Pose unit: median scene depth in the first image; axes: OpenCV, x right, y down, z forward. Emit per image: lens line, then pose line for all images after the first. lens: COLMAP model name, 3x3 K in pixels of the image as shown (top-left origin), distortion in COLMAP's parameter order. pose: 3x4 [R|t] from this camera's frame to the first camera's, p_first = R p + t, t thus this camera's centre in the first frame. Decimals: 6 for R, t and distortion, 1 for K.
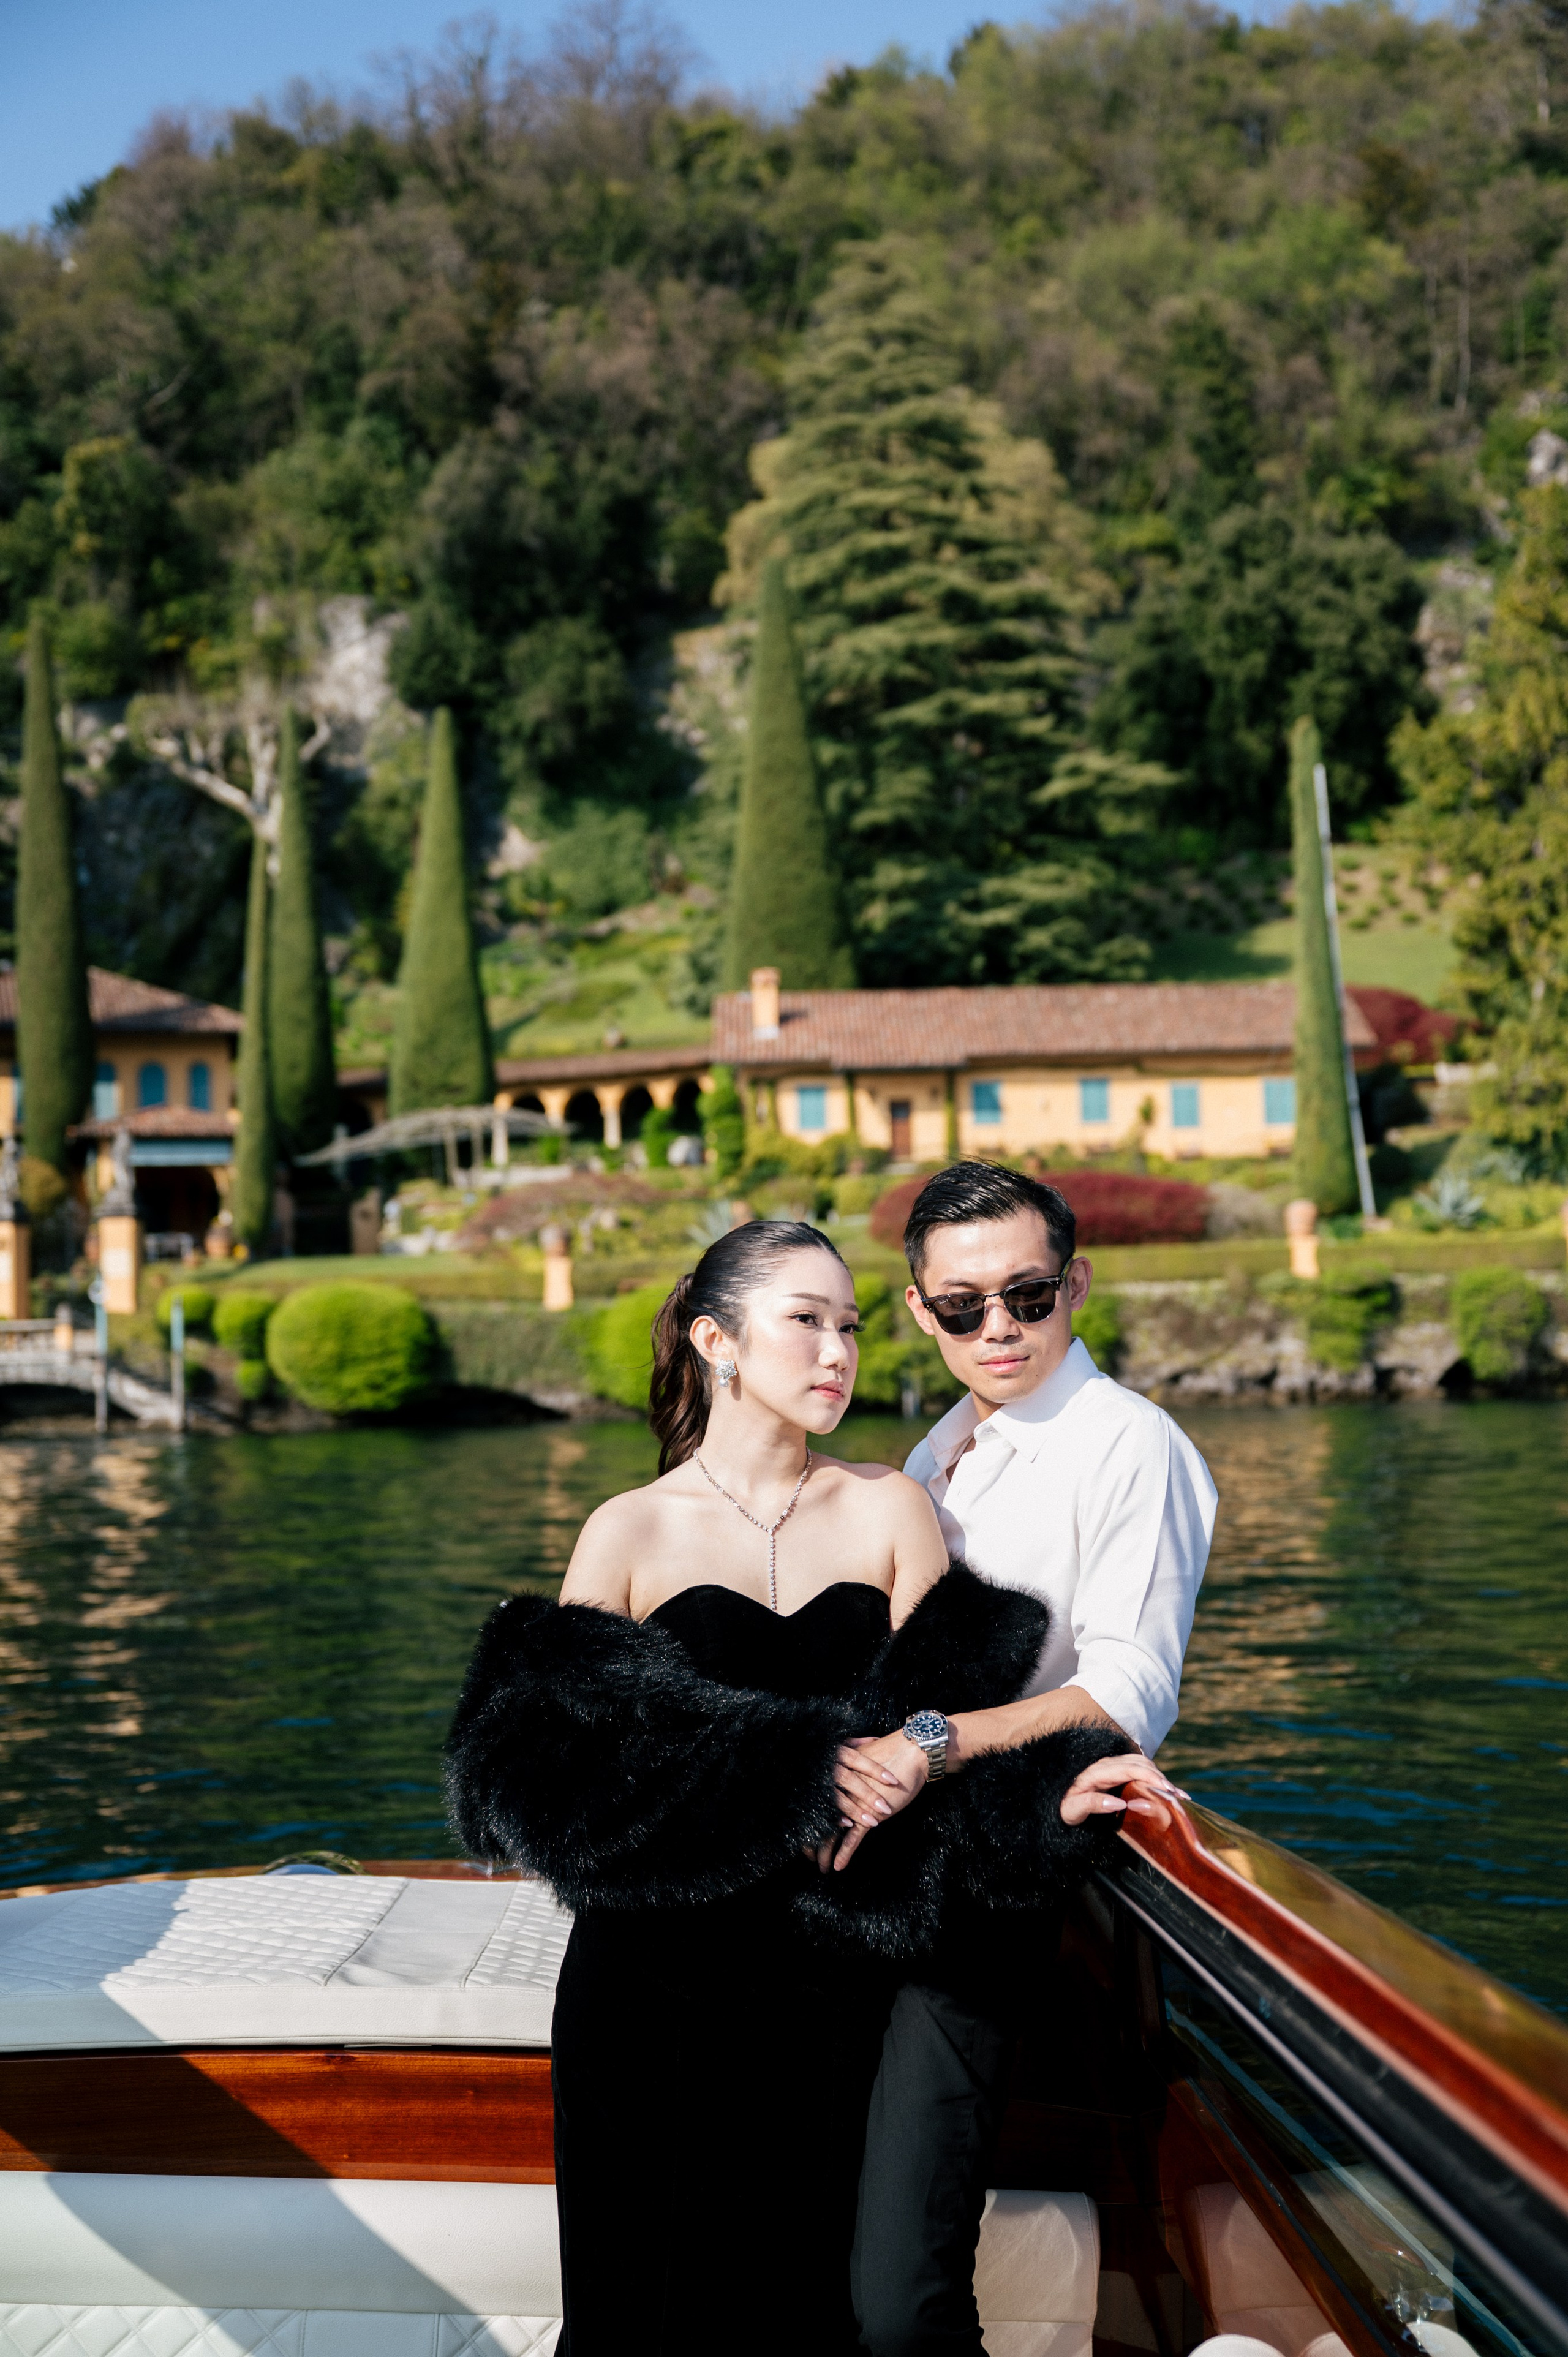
lens RADIAL K [[2888.1, 0, 798.2], [0, 2888.1, 1162.5], [0, 0, 1]] dist [-0.003692, 0.000000]
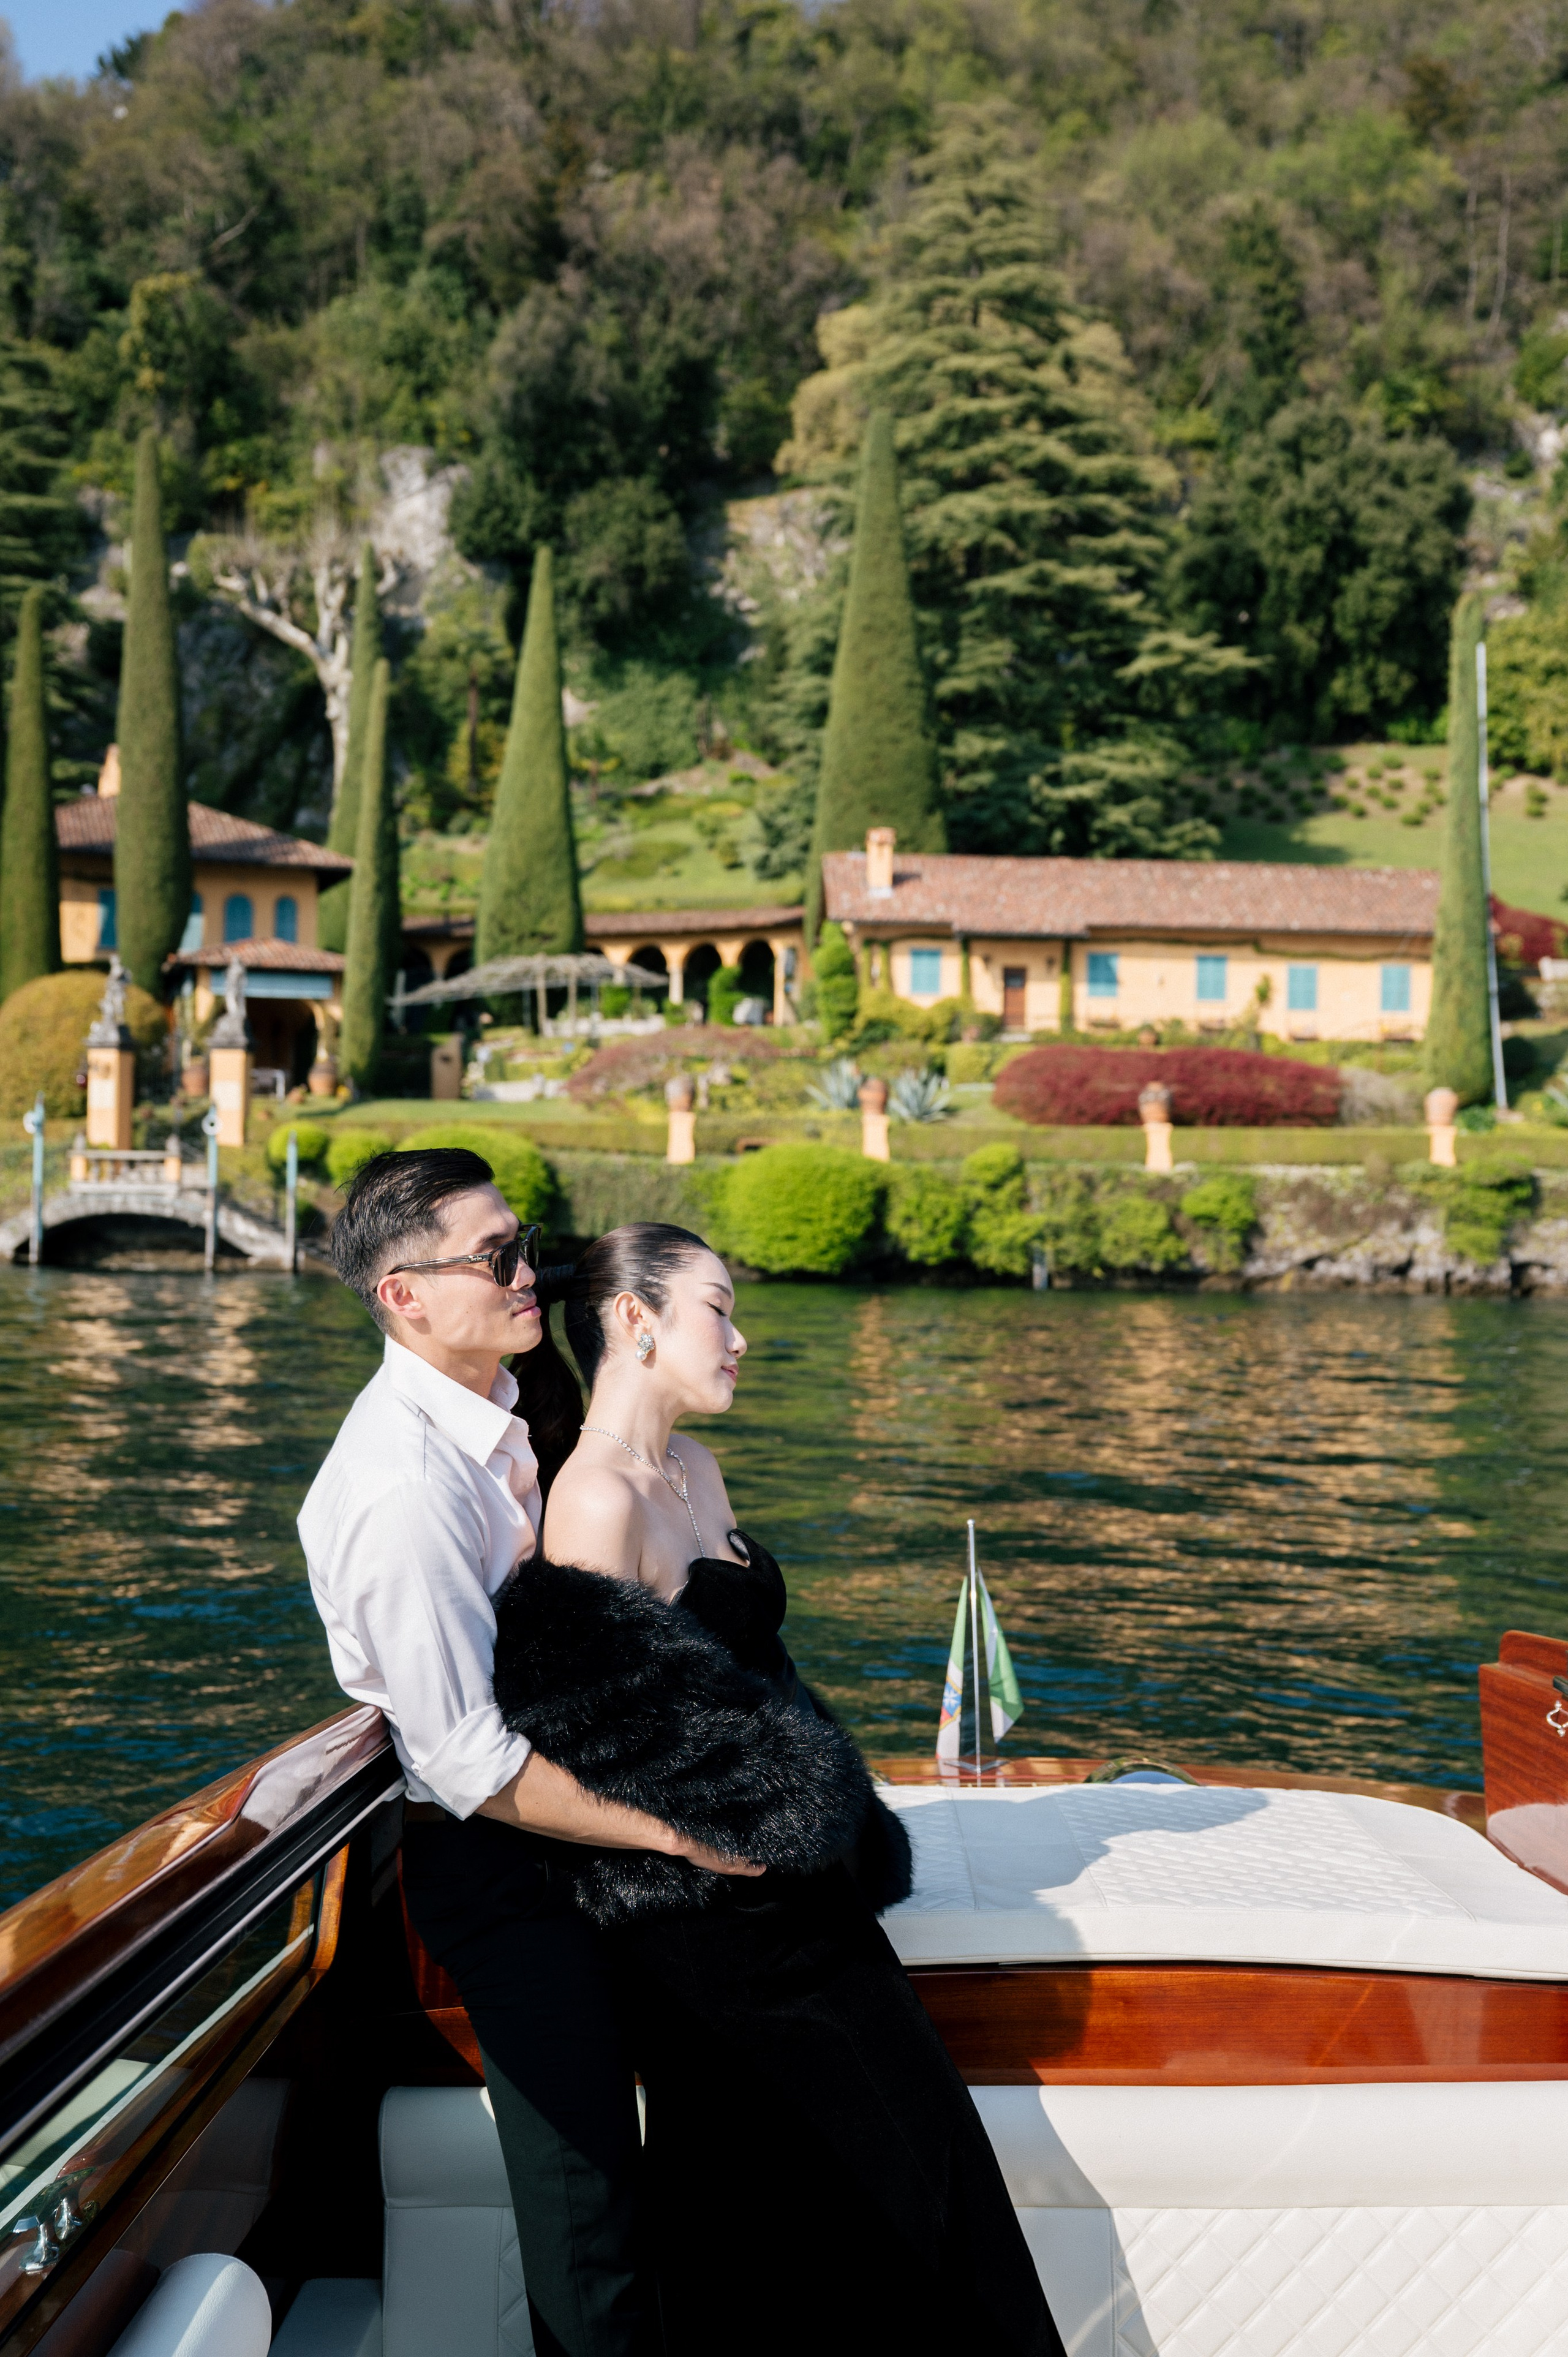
lens RADIAL K [[2553.6, 0, 665.5], [0, 2553.6, 1168.5], [0, 0, 1]] dist [-0.000219, 0.000000]
pose [[0.998698, 0.044993, 0.024032, -0.079412], [-0.046150, 0.997682, 0.050006, 0.006794], [-0.021726, -0.051050, 0.998460, 0.099802]]
